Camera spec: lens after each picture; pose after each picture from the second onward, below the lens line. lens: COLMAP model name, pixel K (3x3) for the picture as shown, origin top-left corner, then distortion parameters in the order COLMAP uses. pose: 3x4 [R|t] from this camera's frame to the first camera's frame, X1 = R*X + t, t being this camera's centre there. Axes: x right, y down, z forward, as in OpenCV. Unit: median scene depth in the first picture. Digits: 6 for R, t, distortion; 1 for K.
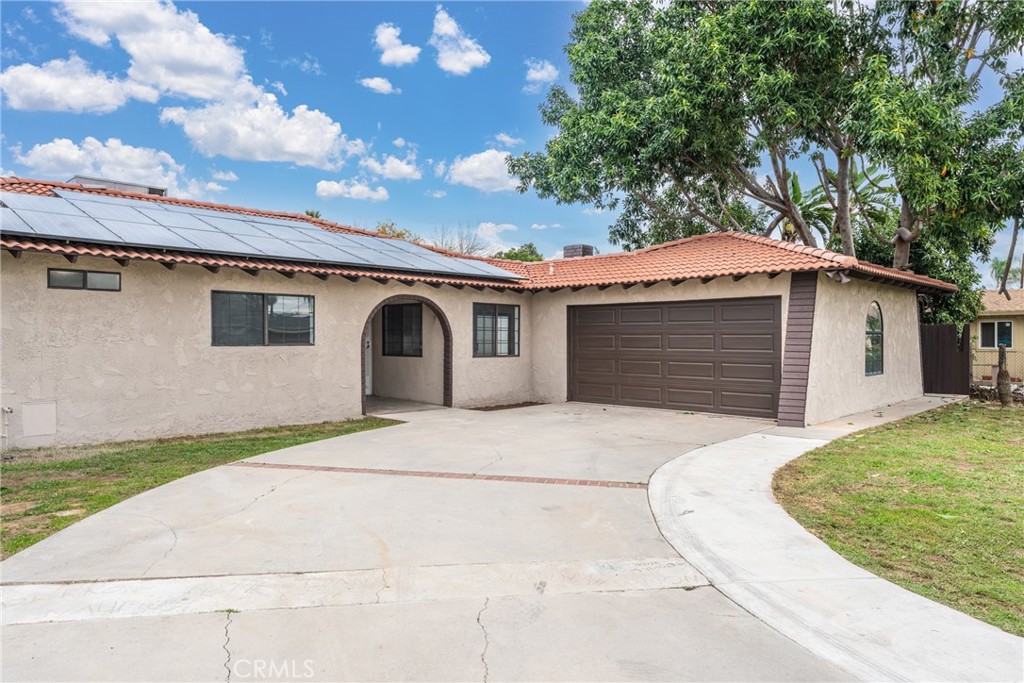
lens RADIAL K [[664.4, 0, 512.3], [0, 664.4, 339.2], [0, 0, 1]] dist [-0.005378, -0.001313]
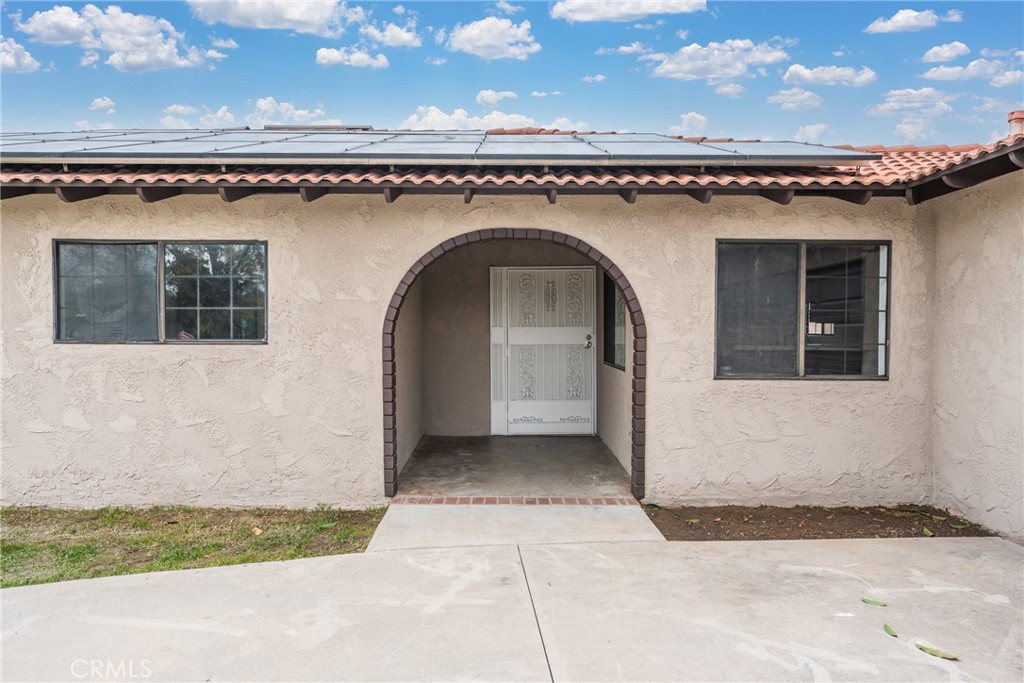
lens RADIAL K [[664.4, 0, 510.7], [0, 664.4, 346.8], [0, 0, 1]] dist [-0.005378, -0.001313]
pose [[0.701249, 0.027018, -0.712404, 0.165657], [-0.003679, 0.999405, 0.034281, -0.005757], [0.712907, -0.021418, 0.700931, 0.782161]]
